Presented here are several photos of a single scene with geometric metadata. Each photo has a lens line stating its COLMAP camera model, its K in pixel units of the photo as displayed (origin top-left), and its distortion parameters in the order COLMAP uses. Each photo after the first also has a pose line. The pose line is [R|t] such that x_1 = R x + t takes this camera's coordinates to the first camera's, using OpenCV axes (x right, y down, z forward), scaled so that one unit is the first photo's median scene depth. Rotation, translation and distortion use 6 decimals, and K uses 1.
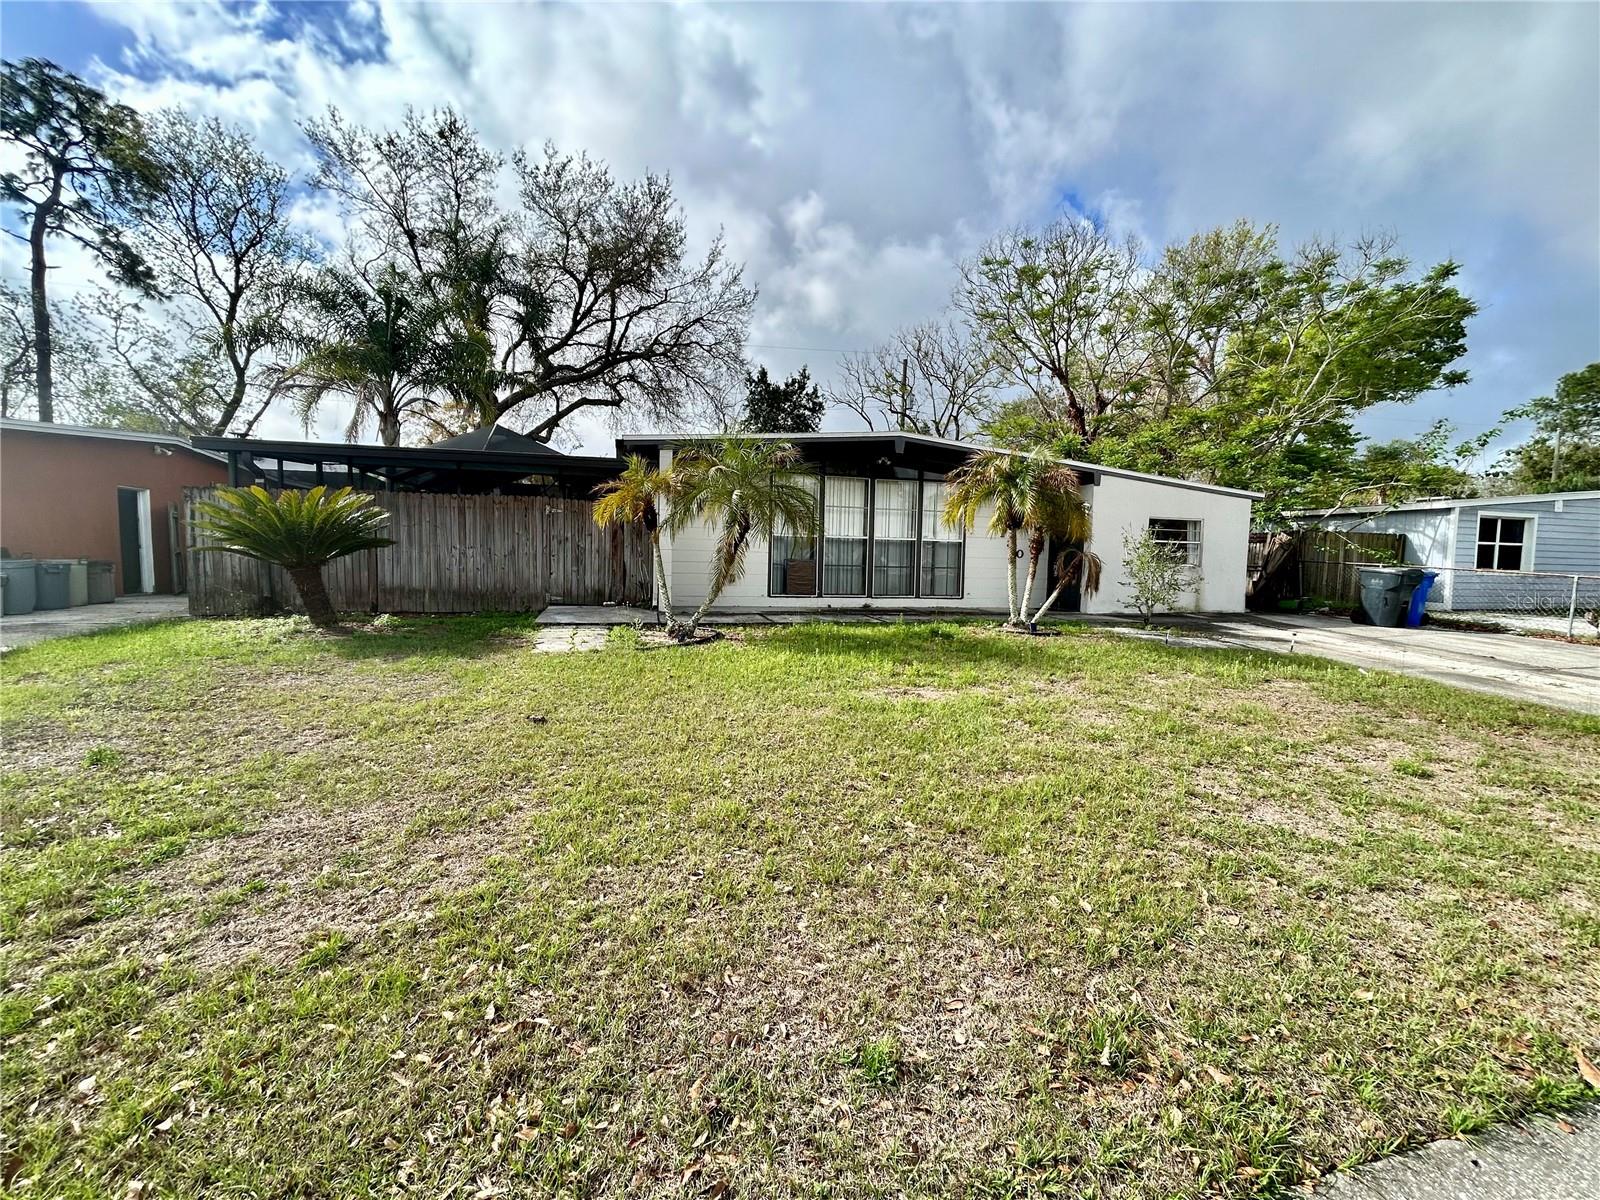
lens RADIAL K [[651.3, 0, 802.0], [0, 651.3, 601.4], [0, 0, 1]] dist [0.001490, -0.000258]
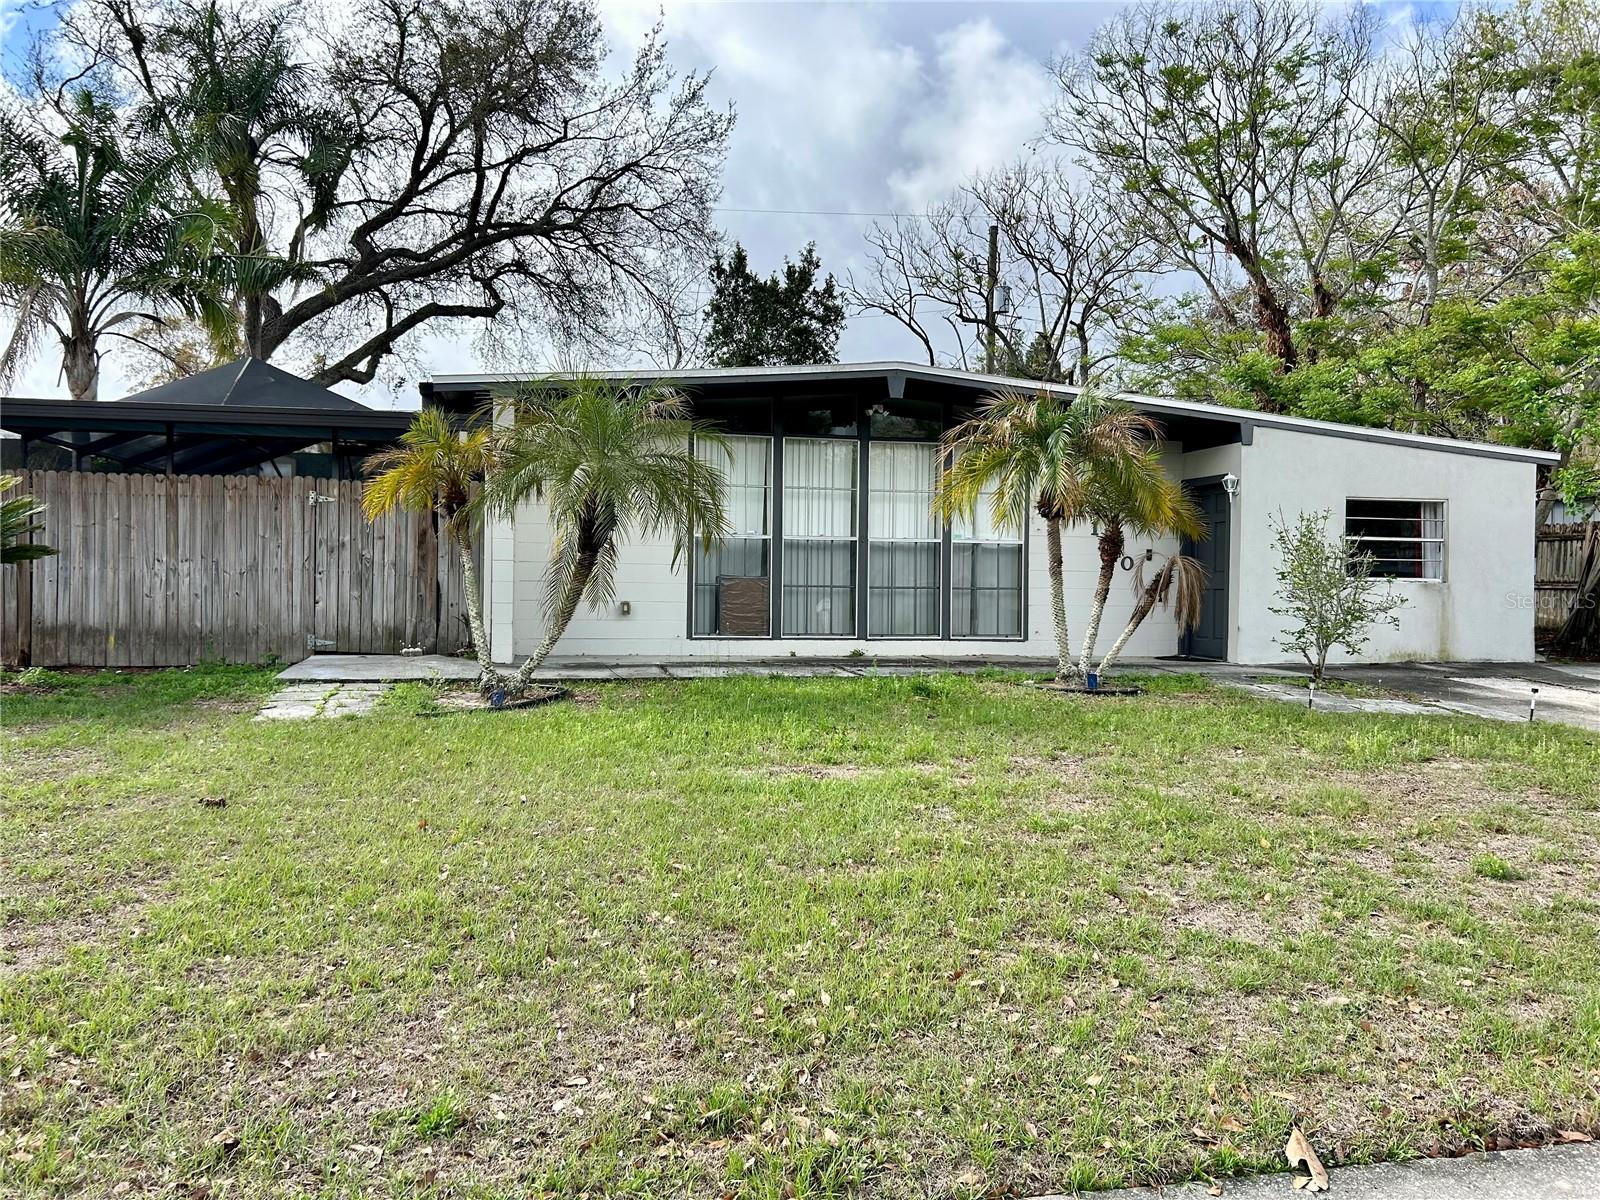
lens RADIAL K [[1209.1, 0, 803.4], [0, 1209.1, 592.1], [0, 0, 1]] dist [0.041079, -0.030029]
pose [[0.998987, -0.008780, -0.044132, 0.049086], [0.006121, 0.998179, -0.060014, 0.007905], [0.044579, 0.059683, 0.997221, -0.046290]]
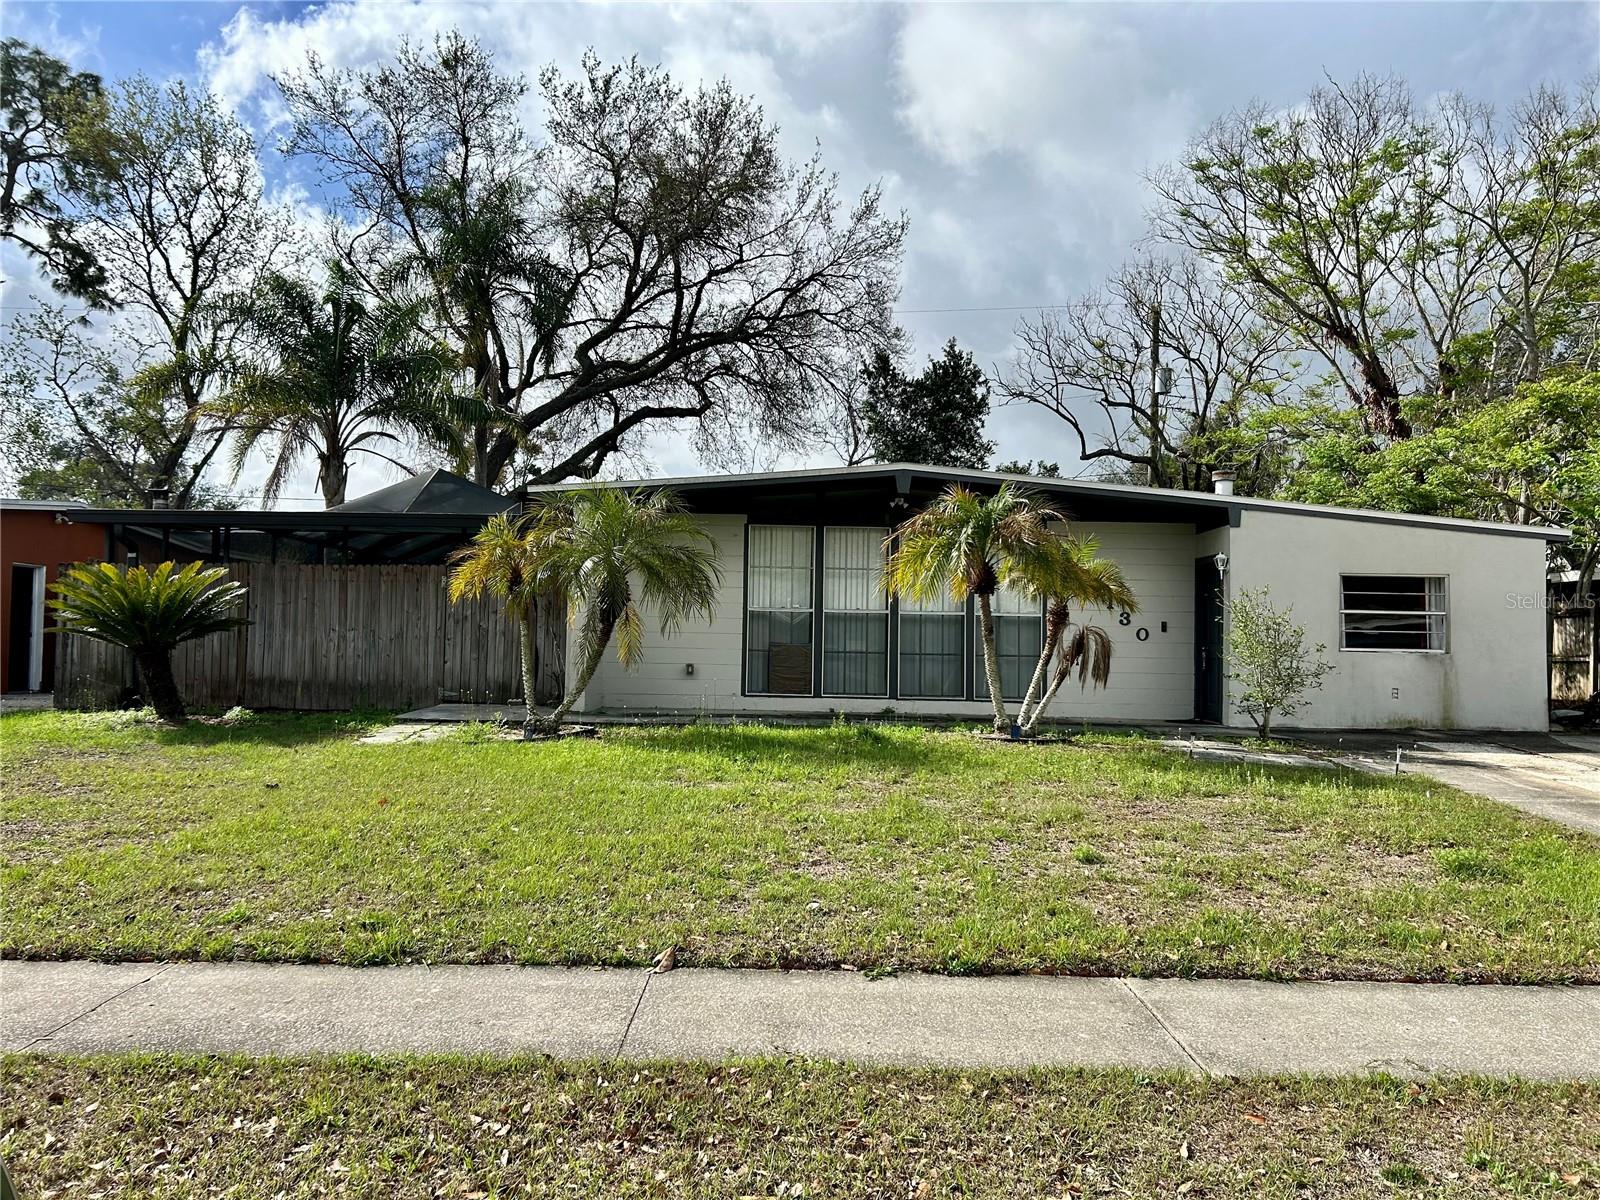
lens RADIAL K [[1209.1, 0, 796.7], [0, 1209.1, 597.1], [0, 0, 1]] dist [0.041079, -0.030029]
pose [[0.965706, -0.015931, -0.259149, 0.165552], [-0.015136, 0.992964, -0.117447, 0.018500], [0.259197, 0.117342, 0.958670, -0.122117]]
